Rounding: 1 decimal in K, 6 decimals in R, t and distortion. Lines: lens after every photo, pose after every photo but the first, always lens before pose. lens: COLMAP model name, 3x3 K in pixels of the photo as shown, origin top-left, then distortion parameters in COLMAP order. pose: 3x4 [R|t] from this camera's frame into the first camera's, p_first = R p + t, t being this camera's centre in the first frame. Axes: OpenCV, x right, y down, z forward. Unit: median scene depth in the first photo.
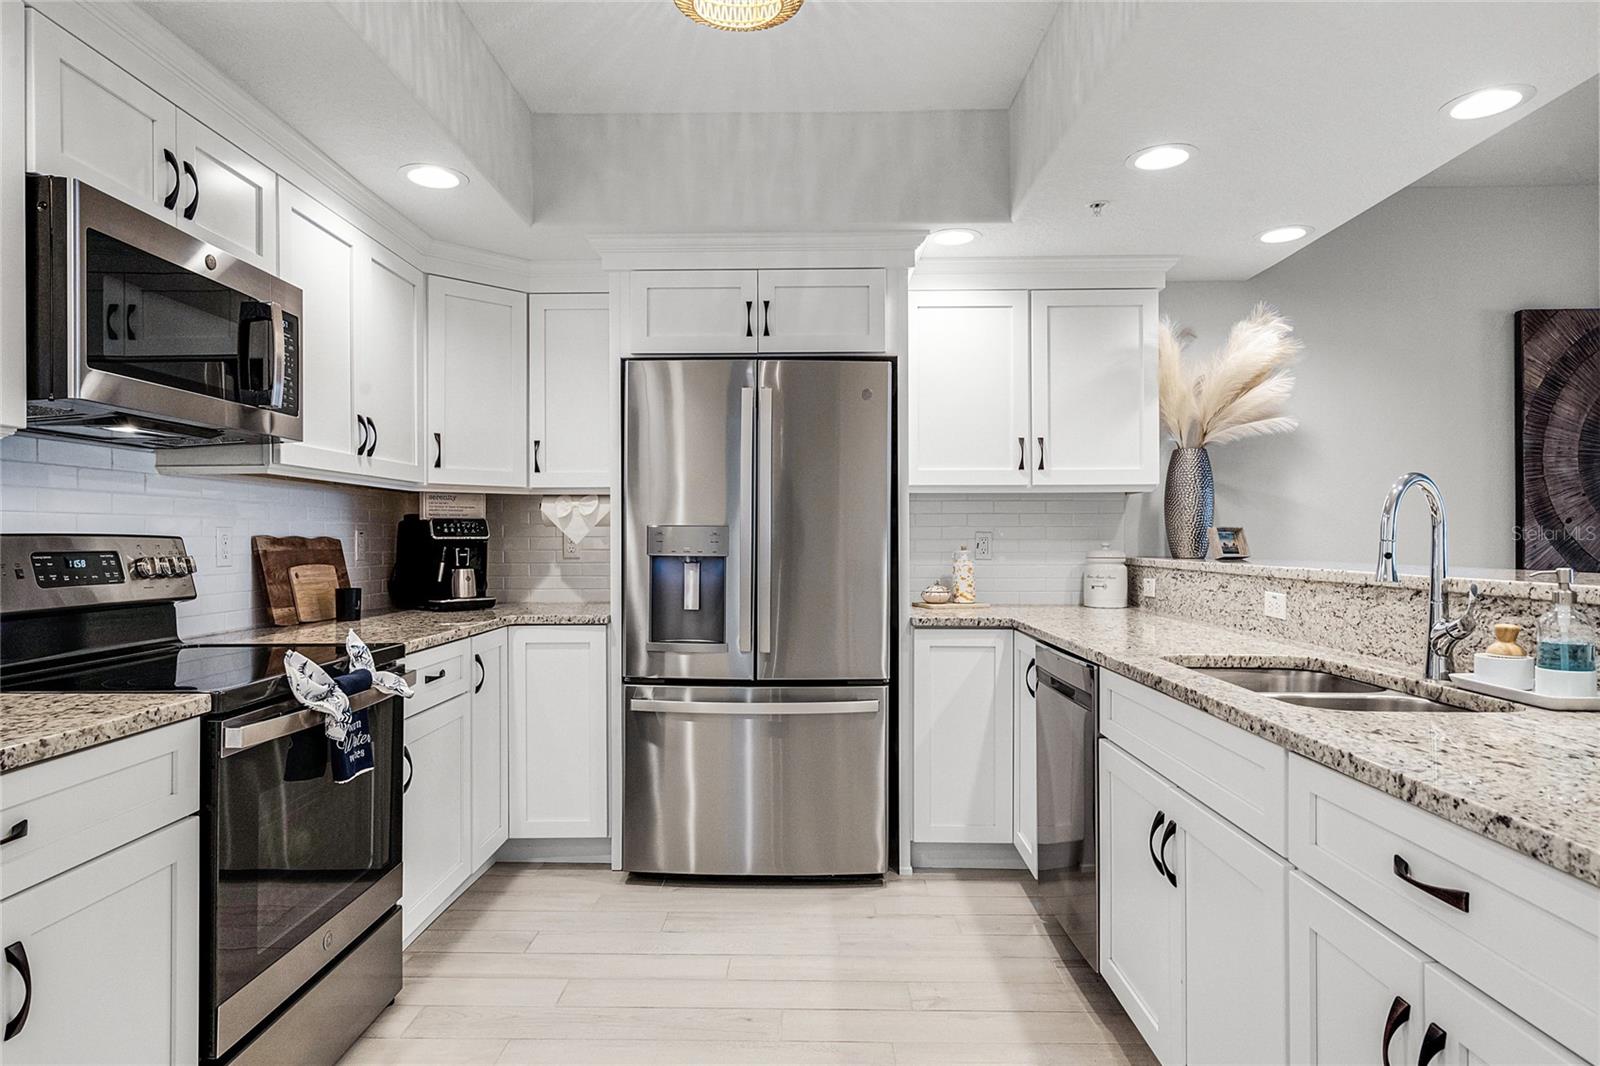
lens RADIAL K [[939.8, 0, 805.8], [0, 939.8, 531.0], [0, 0, 1]] dist [0.005788, 0.000595]
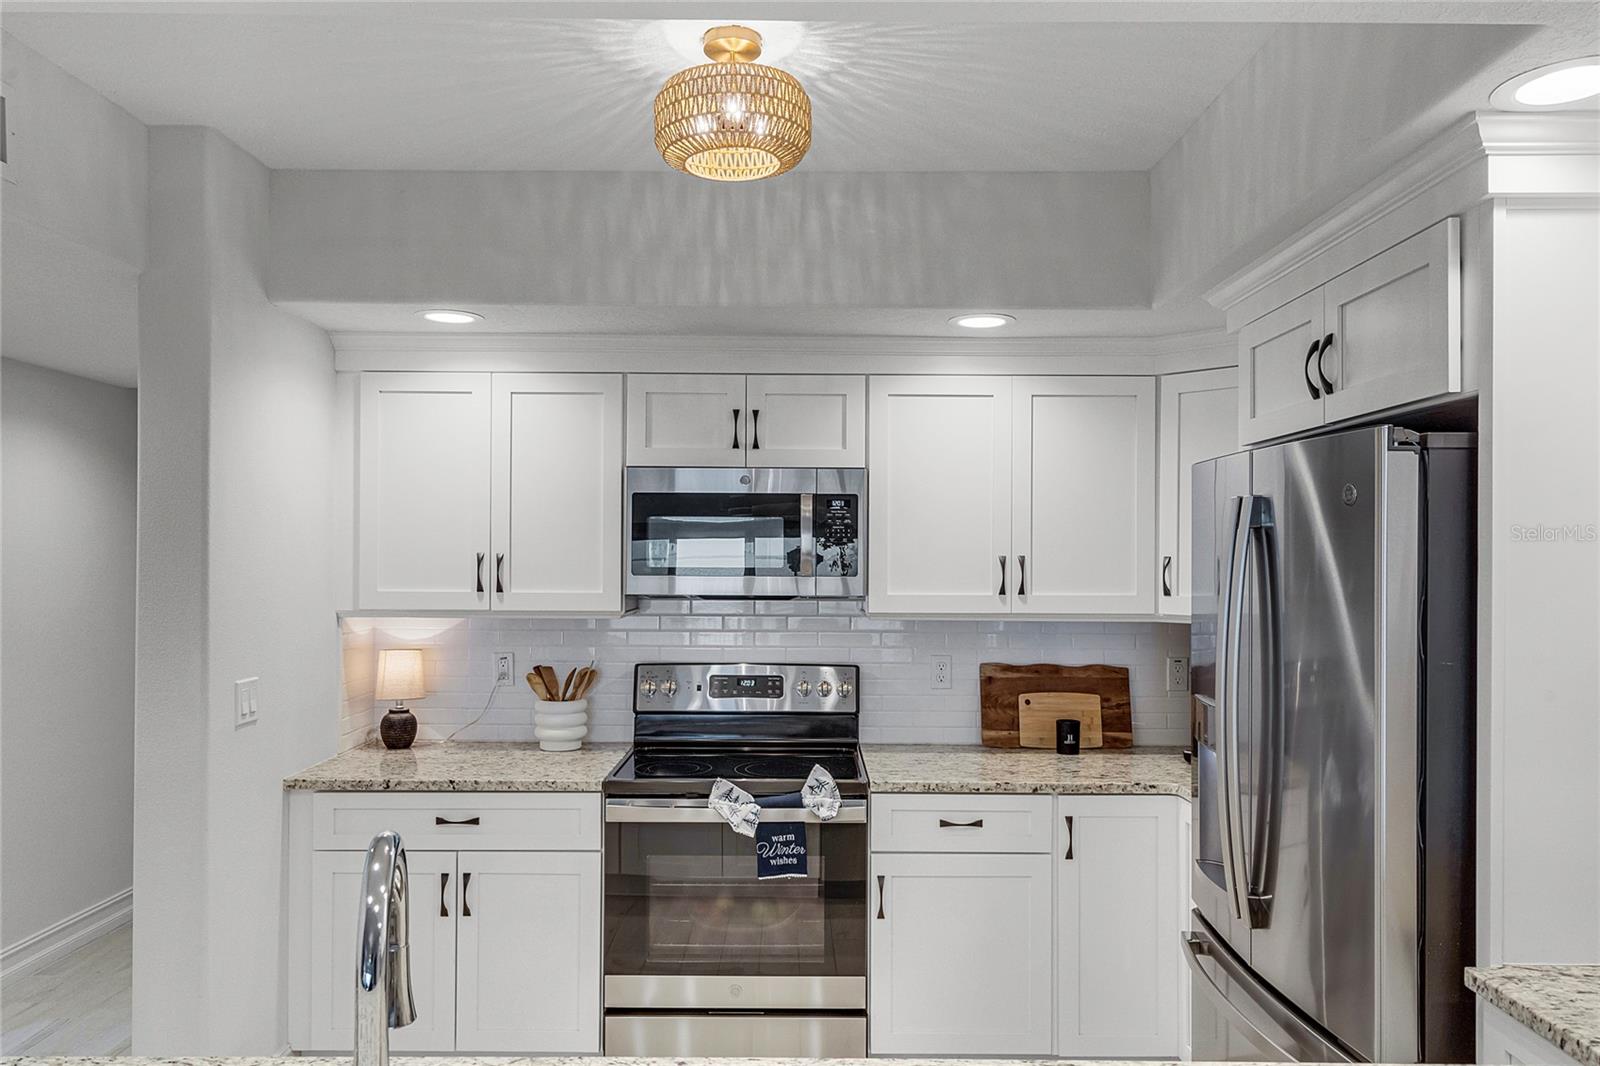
lens RADIAL K [[1113.7, 0, 803.4], [0, 1113.7, 554.7], [0, 0, 1]] dist [0.001536, 0.001590]
pose [[0.005307, 0.001281, -0.999985, 0.723706], [0.001752, 0.999998, 0.001290, -0.122544], [0.999984, -0.001759, 0.005305, 0.749939]]
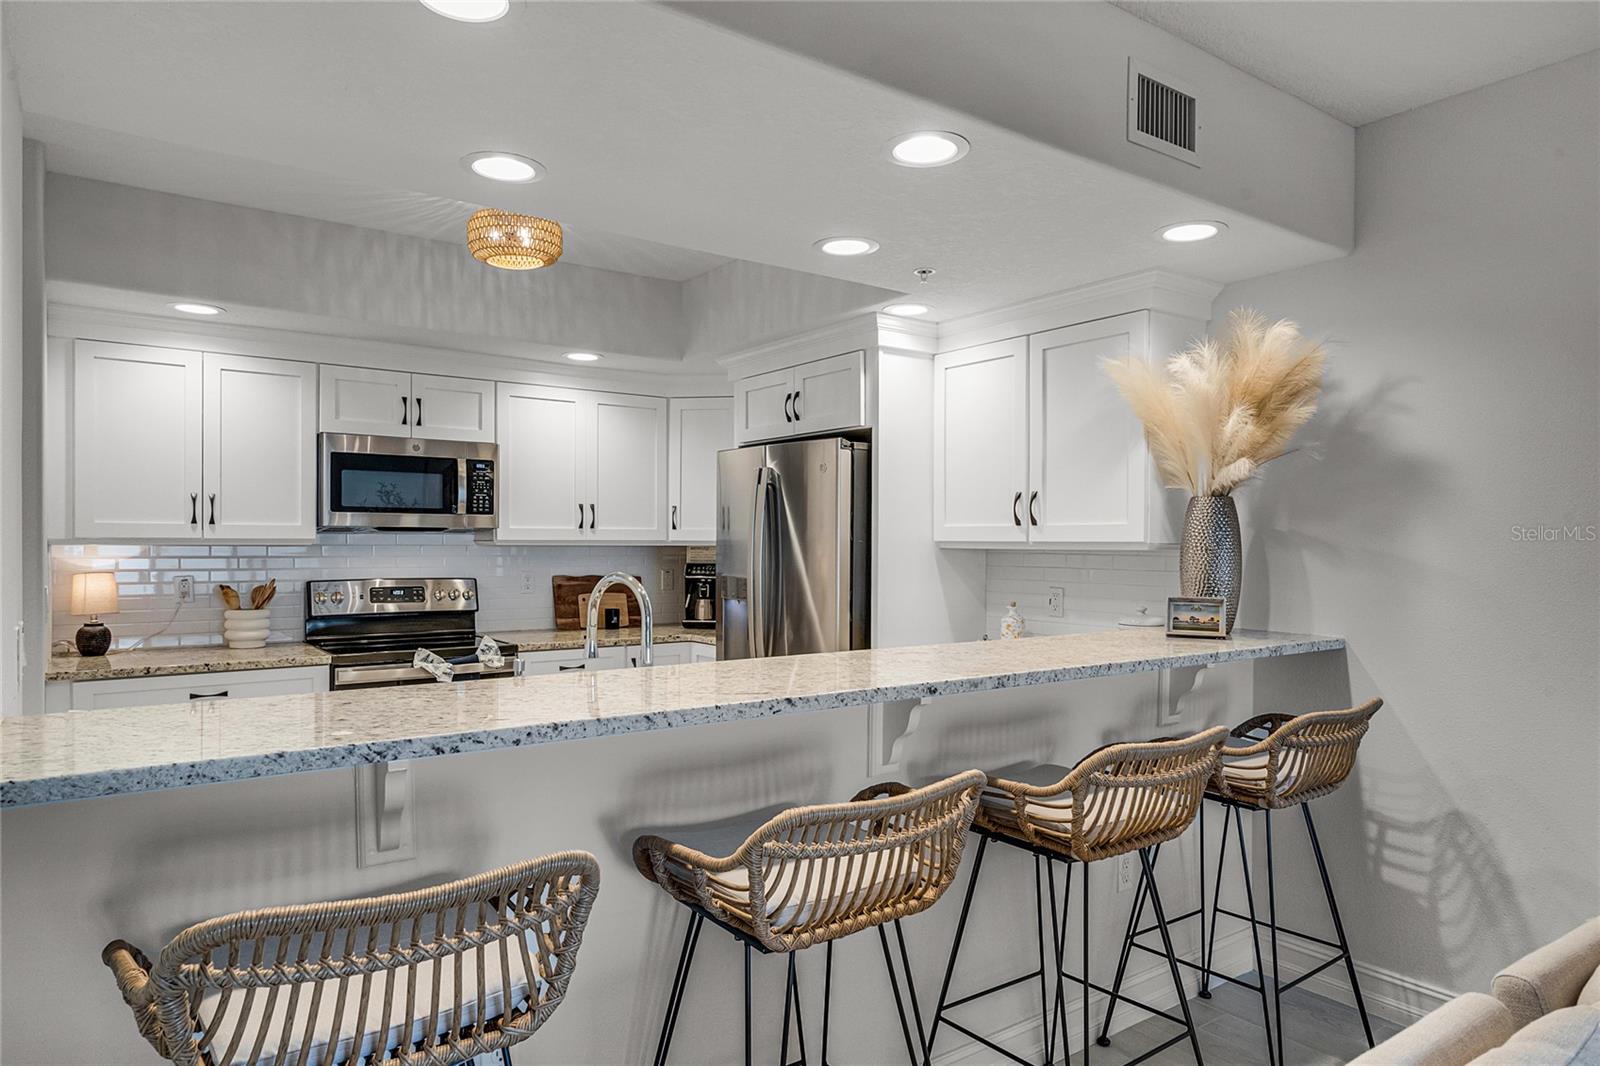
lens RADIAL K [[994.9, 0, 801.9], [0, 994.9, 542.4], [0, 0, 1]] dist [0.001385, 0.000305]
pose [[0.593013, 0.006922, -0.805163, 1.109166], [-0.000970, 0.999968, 0.007883, -0.068240], [0.805192, -0.003894, 0.593001, 0.274775]]
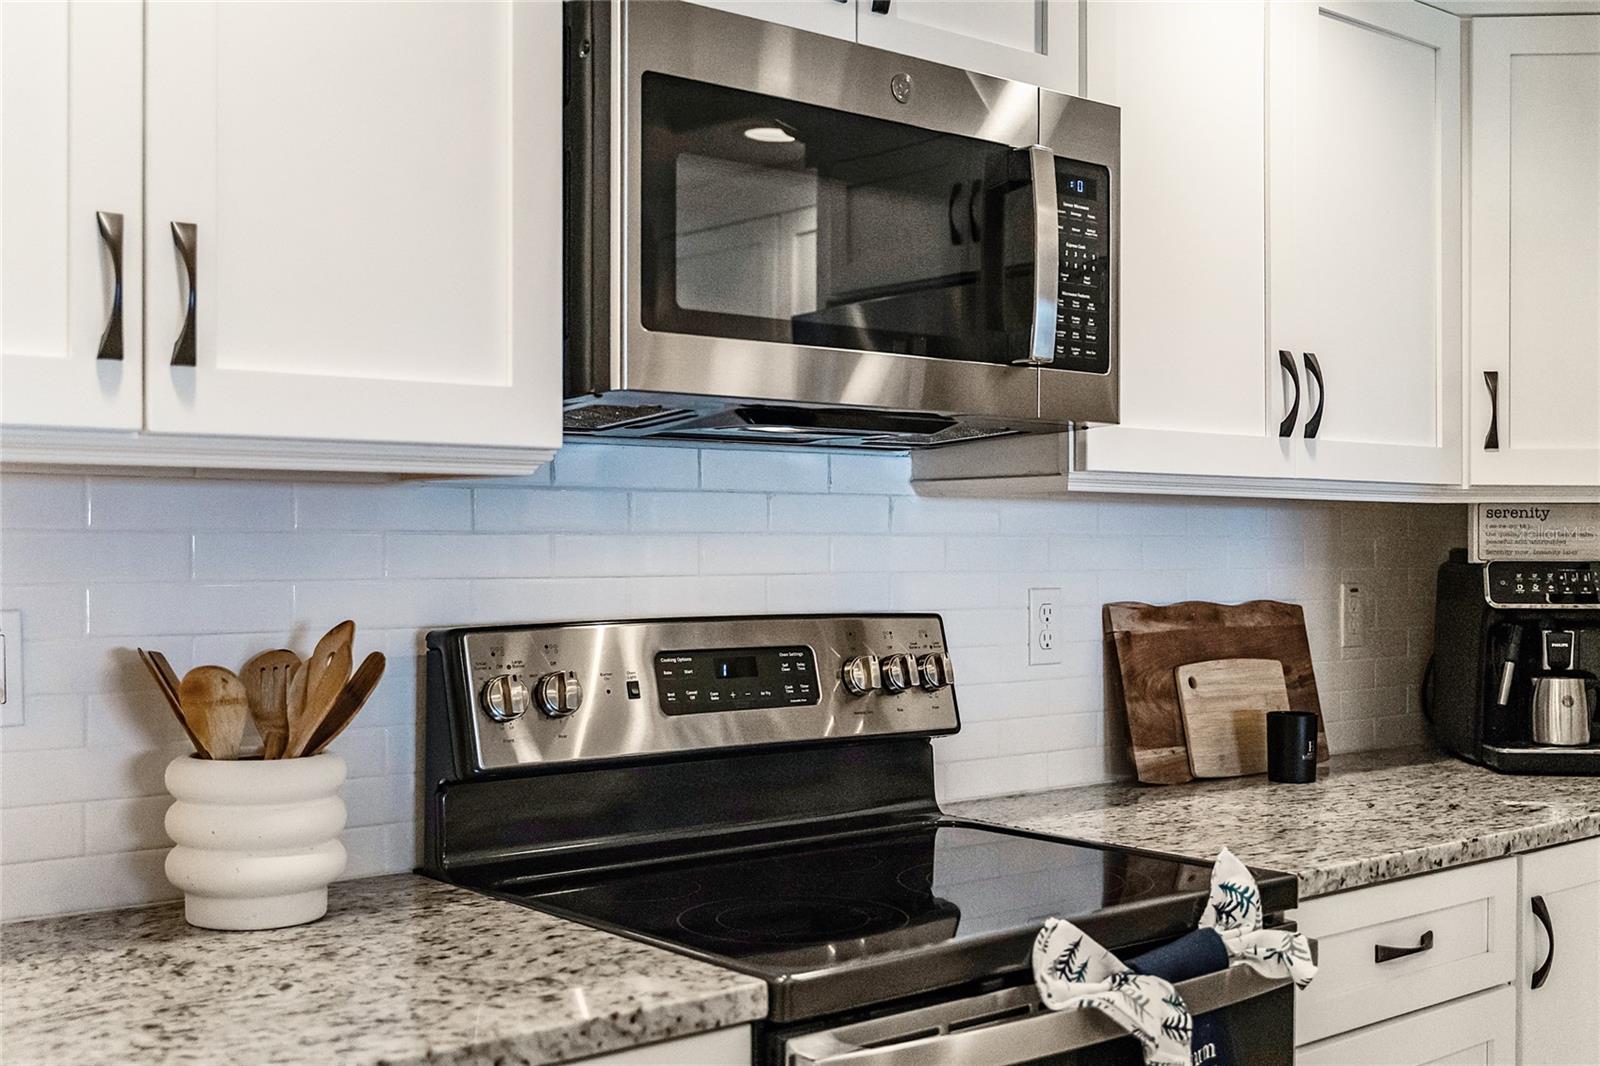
lens RADIAL K [[1806.6, 0, 800.0], [0, 1806.6, 533.0], [0, 0, 1]] dist [-0.020524, -0.028780]
pose [[0.648717, 0.001678, -0.761028, 0.048945], [0.000193, 0.999997, 0.002369, -0.034115], [0.761030, -0.001683, 0.648715, 0.229419]]
